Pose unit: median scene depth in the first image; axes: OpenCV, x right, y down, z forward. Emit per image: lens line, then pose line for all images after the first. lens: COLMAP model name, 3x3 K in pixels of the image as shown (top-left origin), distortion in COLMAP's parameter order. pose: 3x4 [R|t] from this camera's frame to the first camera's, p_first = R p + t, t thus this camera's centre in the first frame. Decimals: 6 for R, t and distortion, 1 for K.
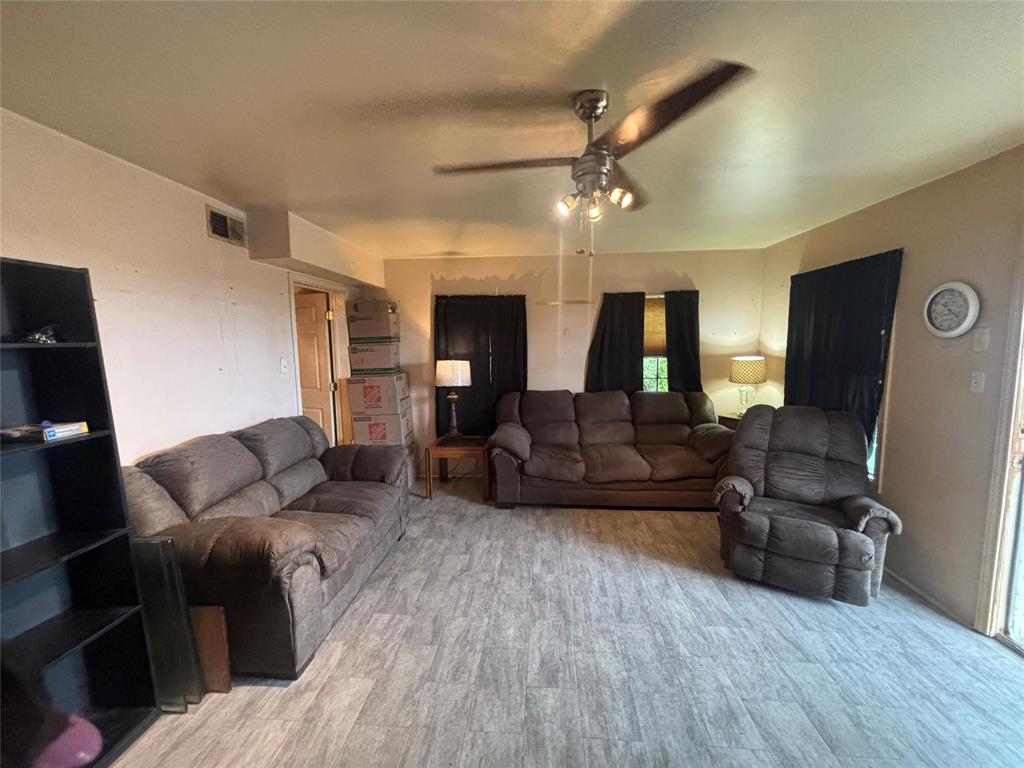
lens RADIAL K [[412.7, 0, 512.2], [0, 412.7, 383.0], [0, 0, 1]] dist [0.001148, -0.000099]
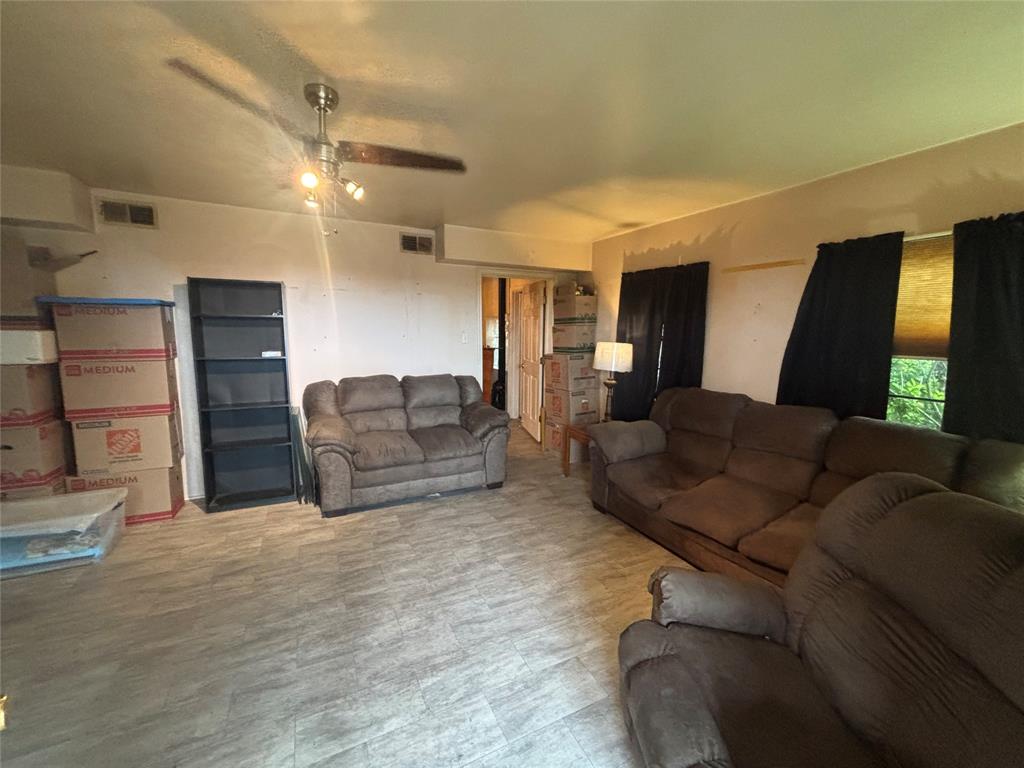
lens RADIAL K [[412.7, 0, 513.4], [0, 412.7, 386.3], [0, 0, 1]] dist [0.001148, -0.000099]
pose [[0.520050, 0.140134, -0.842562, 0.646234], [-0.104882, 0.989461, 0.099830, -0.033023], [0.847672, 0.036453, 0.529267, 0.384525]]
